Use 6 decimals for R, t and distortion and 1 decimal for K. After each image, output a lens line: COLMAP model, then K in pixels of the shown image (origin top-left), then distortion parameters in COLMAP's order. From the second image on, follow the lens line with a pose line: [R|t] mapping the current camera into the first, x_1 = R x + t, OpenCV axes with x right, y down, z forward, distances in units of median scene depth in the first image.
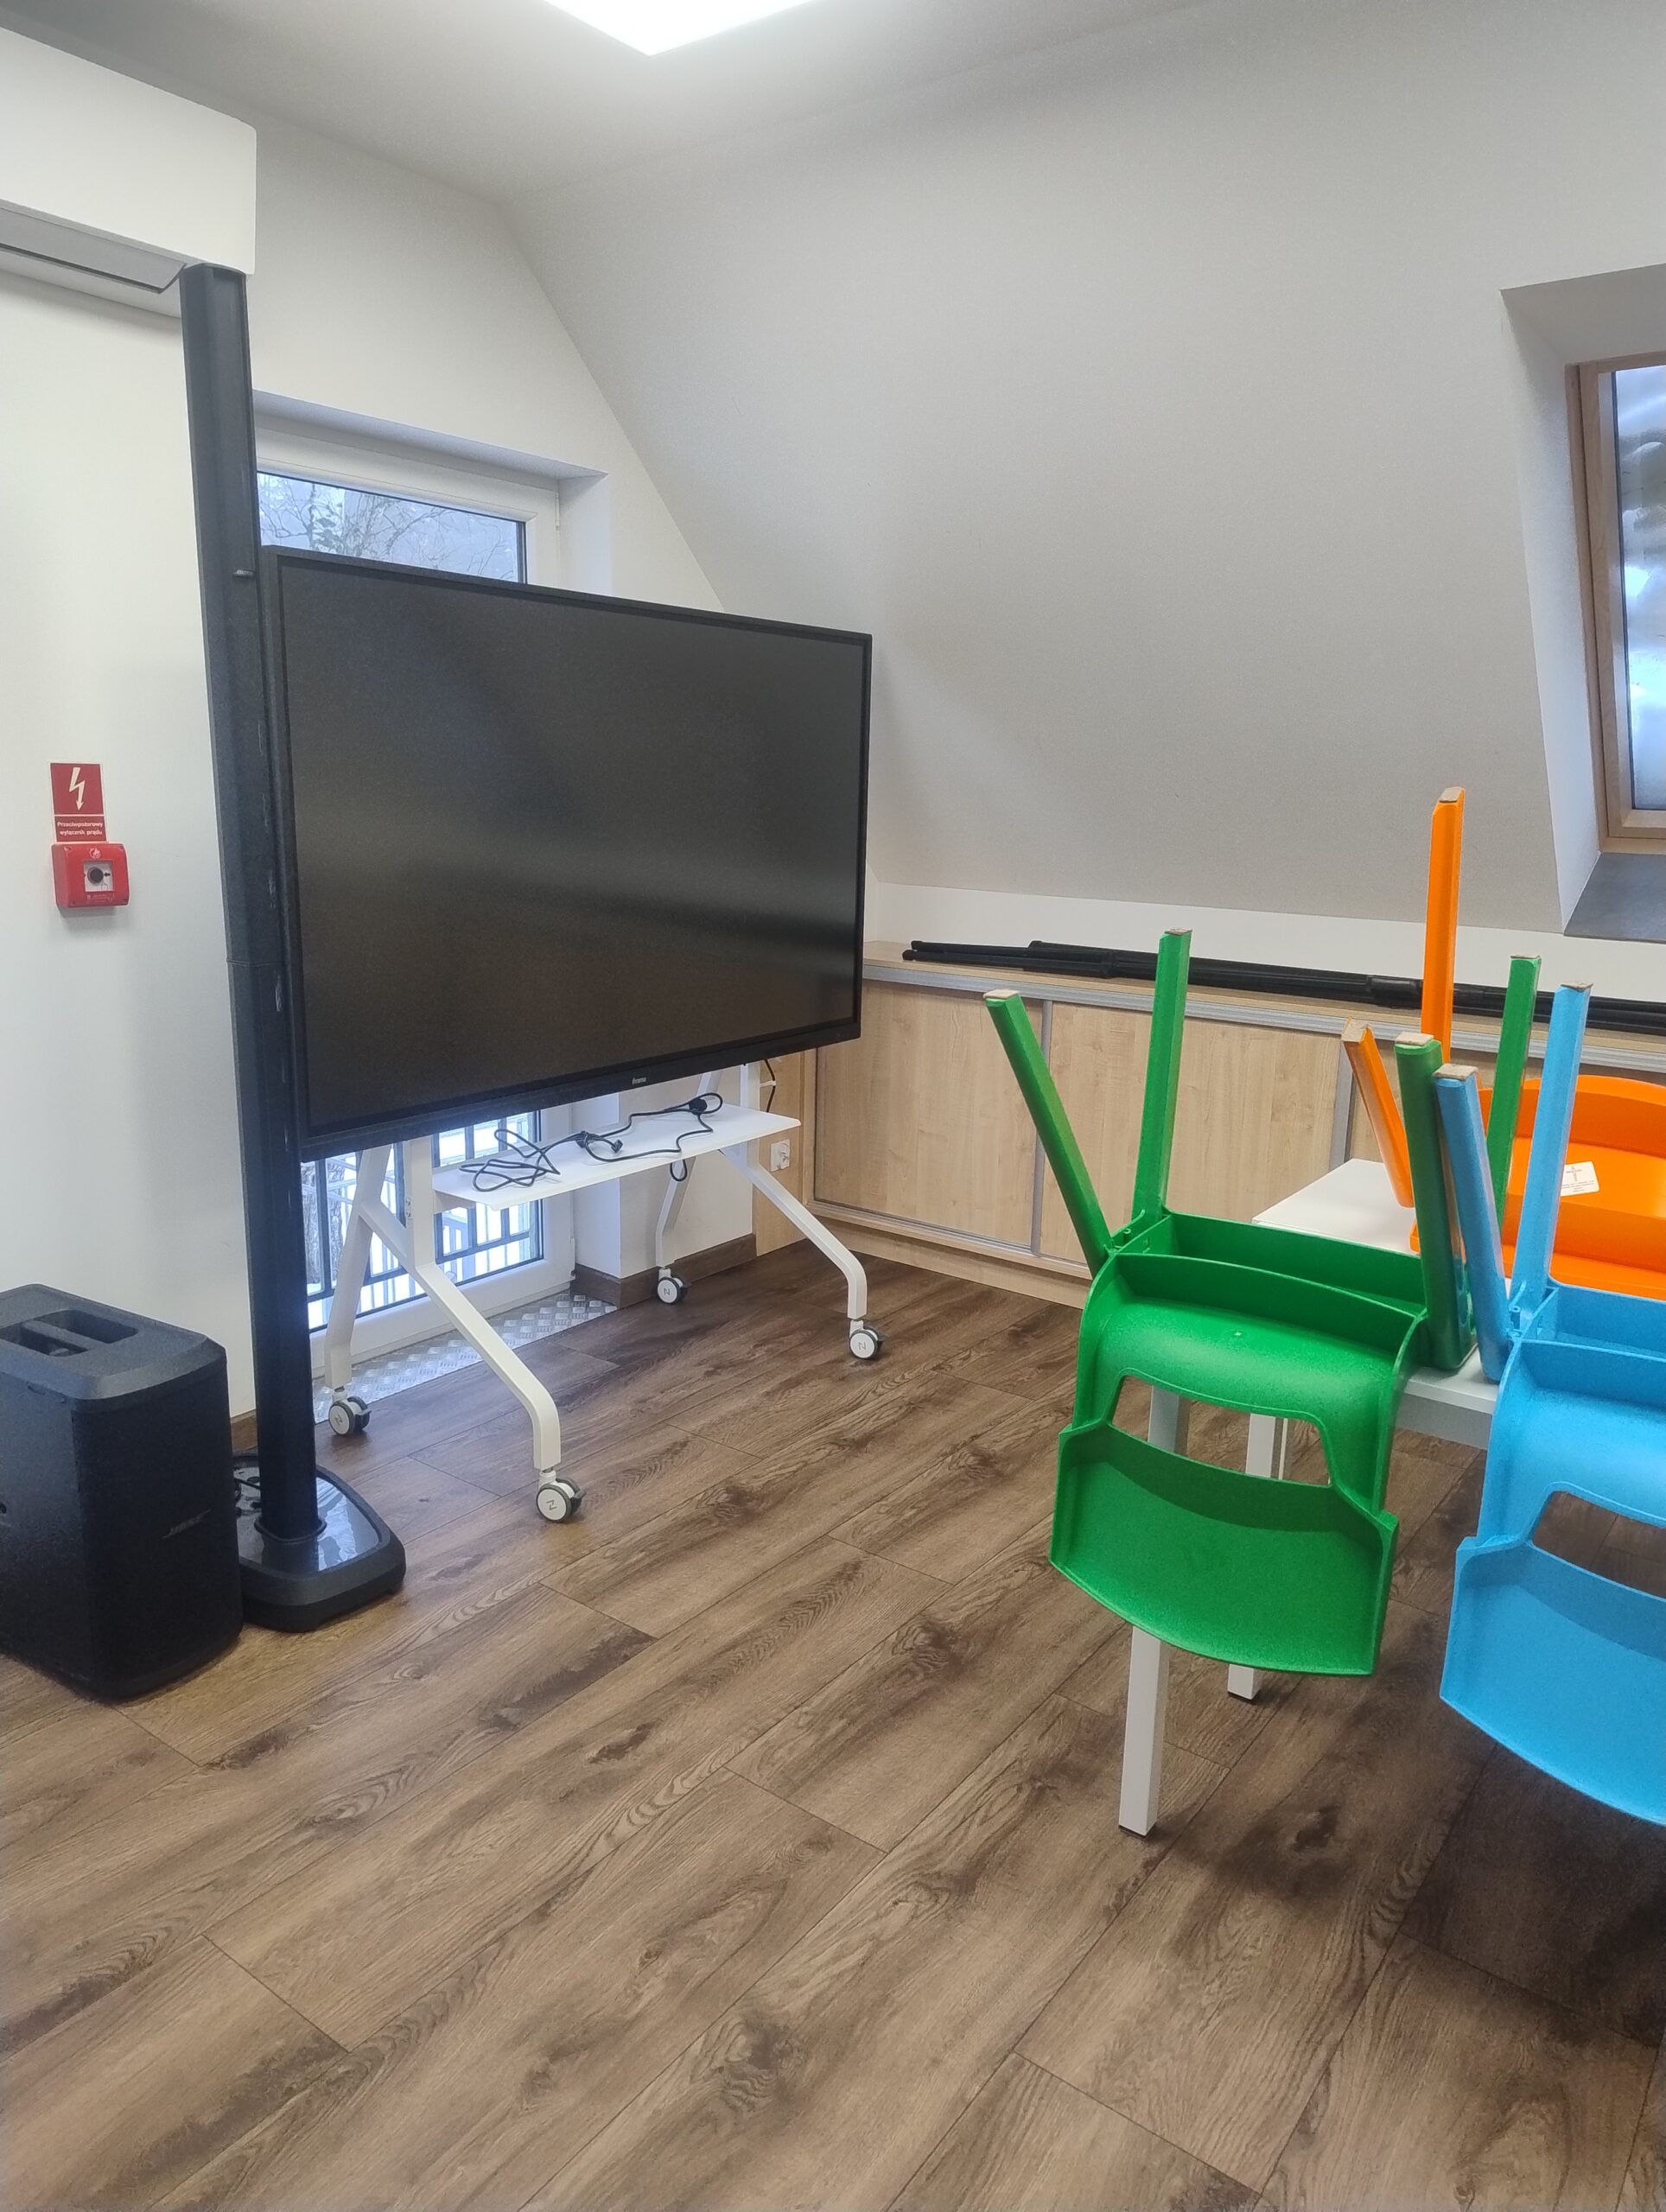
lens RADIAL K [[1536.1, 0, 826.2], [0, 1536.1, 1107.5], [0, 0, 1]] dist [0.003261, 0.005616]
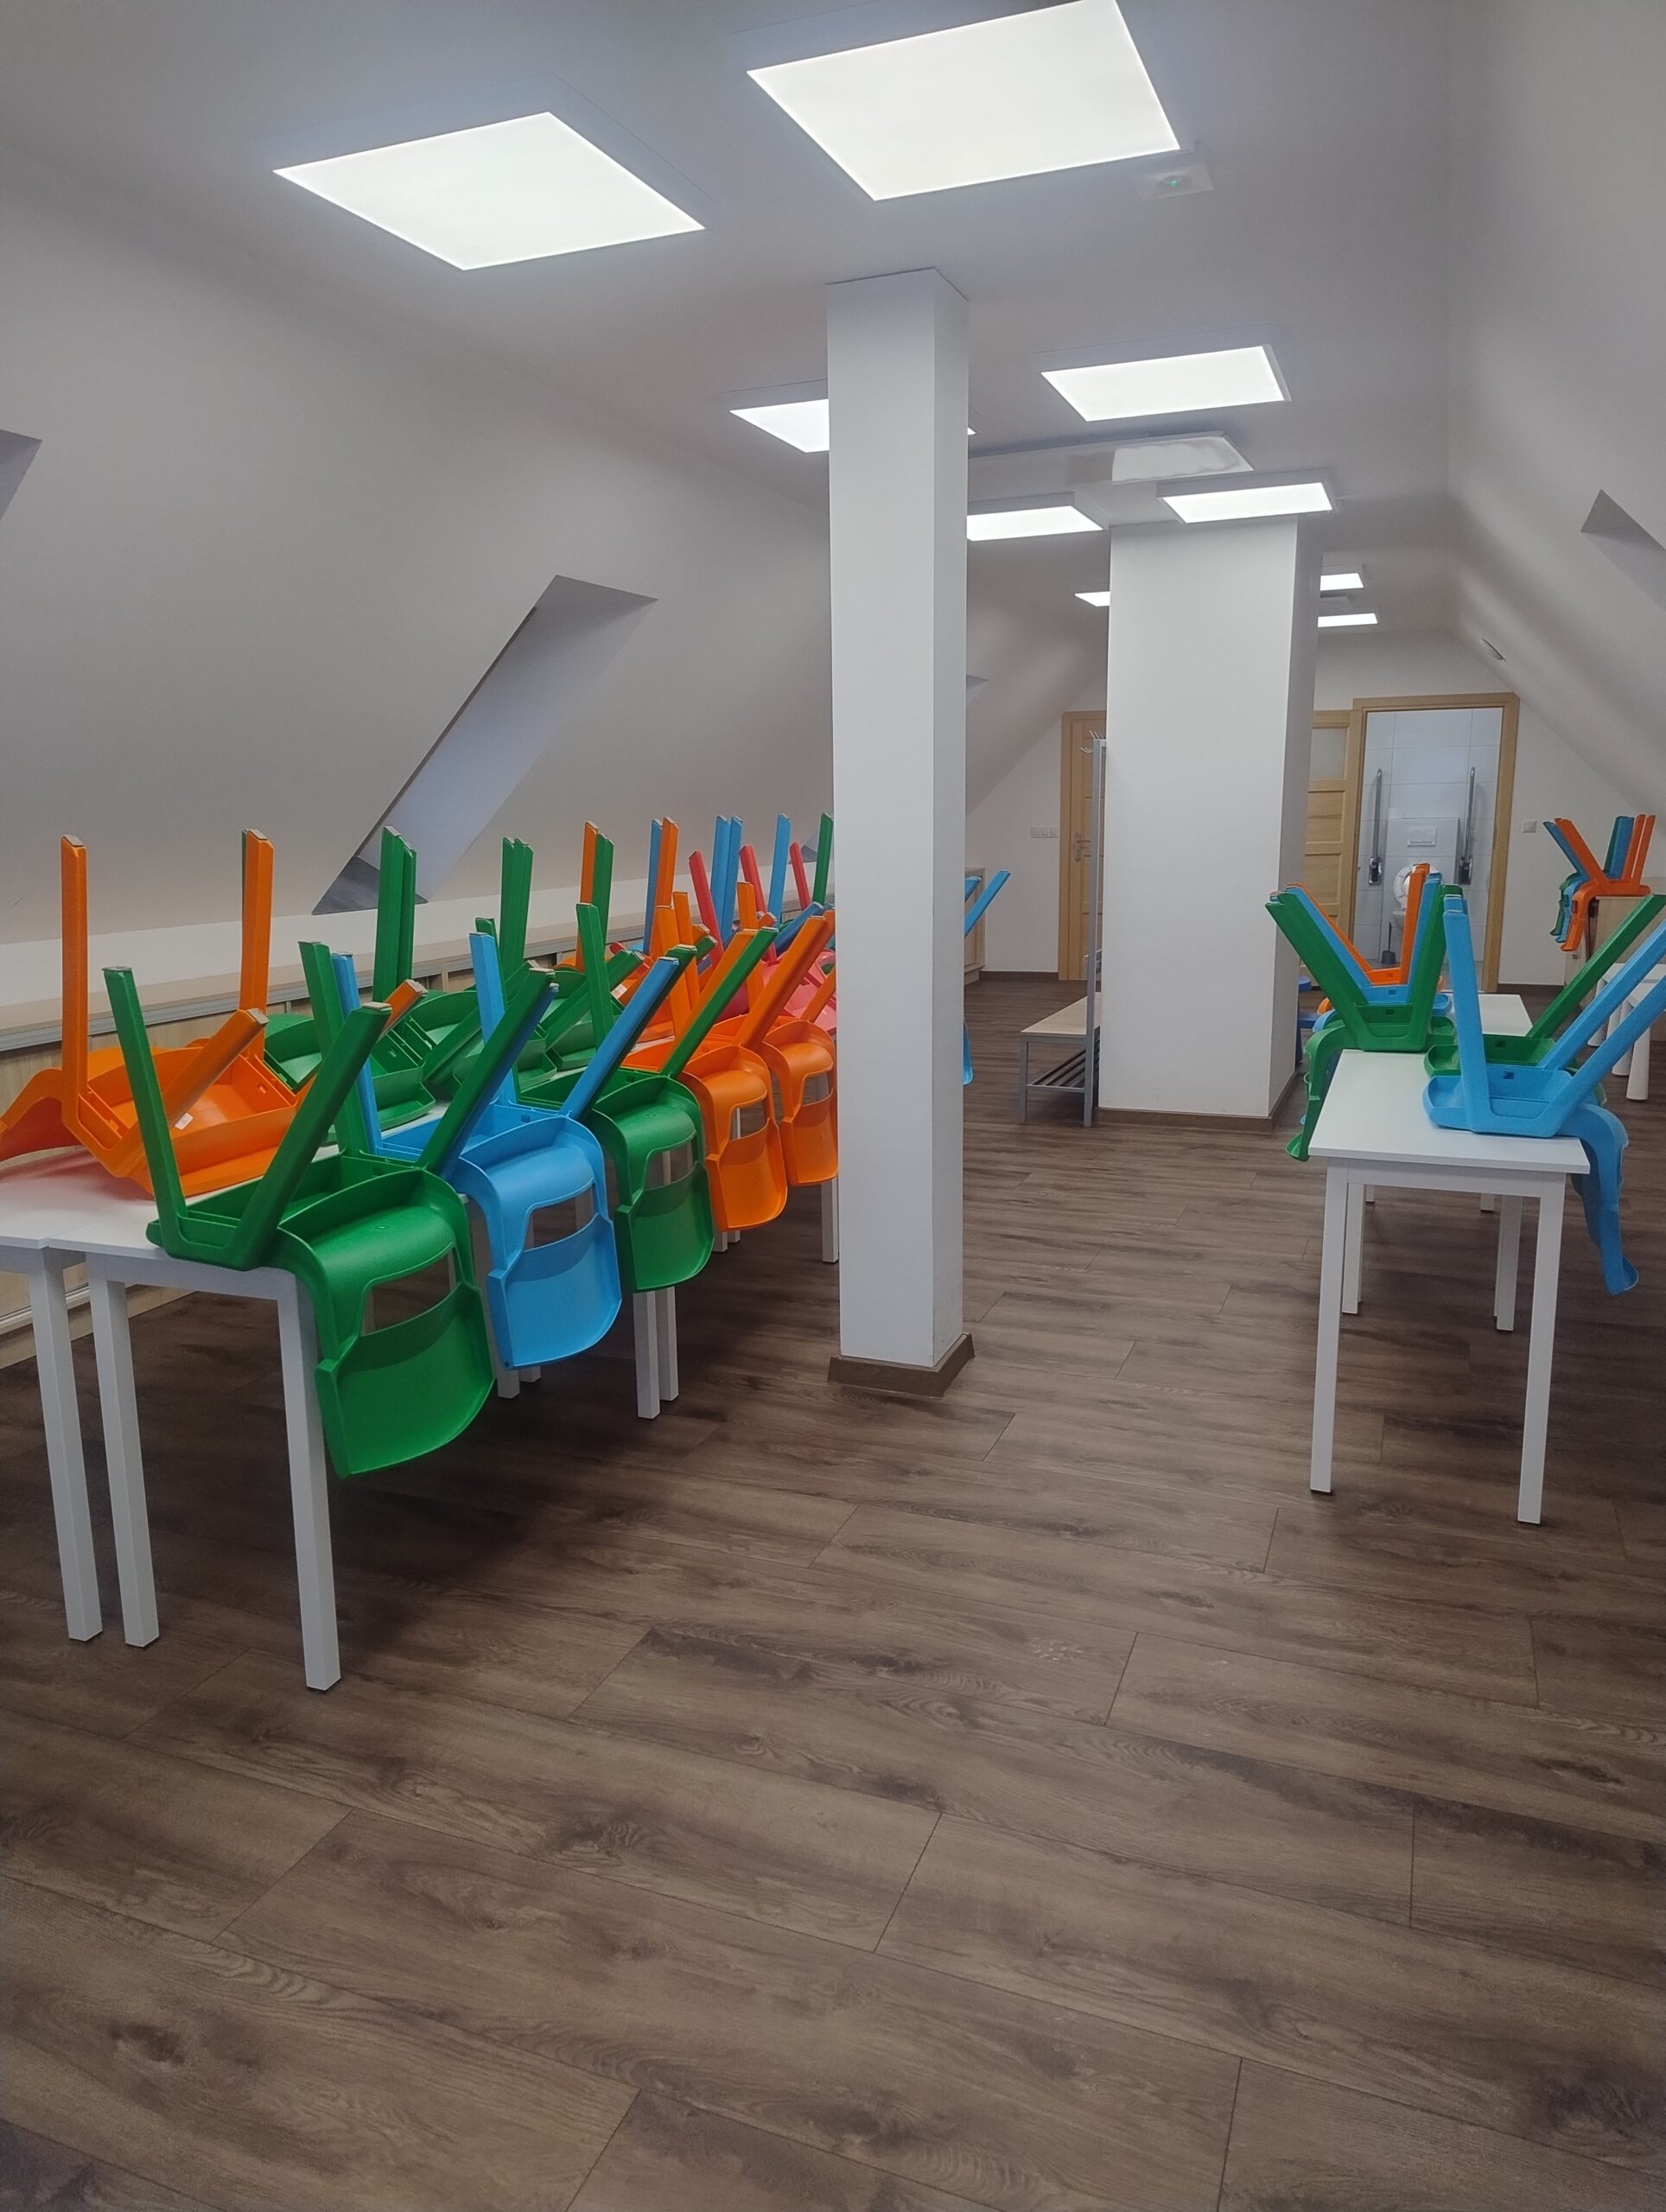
lens RADIAL K [[1536.1, 0, 825.4], [0, 1536.1, 1102.5], [0, 0, 1]] dist [0.003261, 0.005616]
pose [[-0.252674, -0.207596, 0.945018, -1.093740], [0.230719, 0.935609, 0.267218, -0.228997], [-0.939641, 0.285552, -0.188508, 0.830575]]
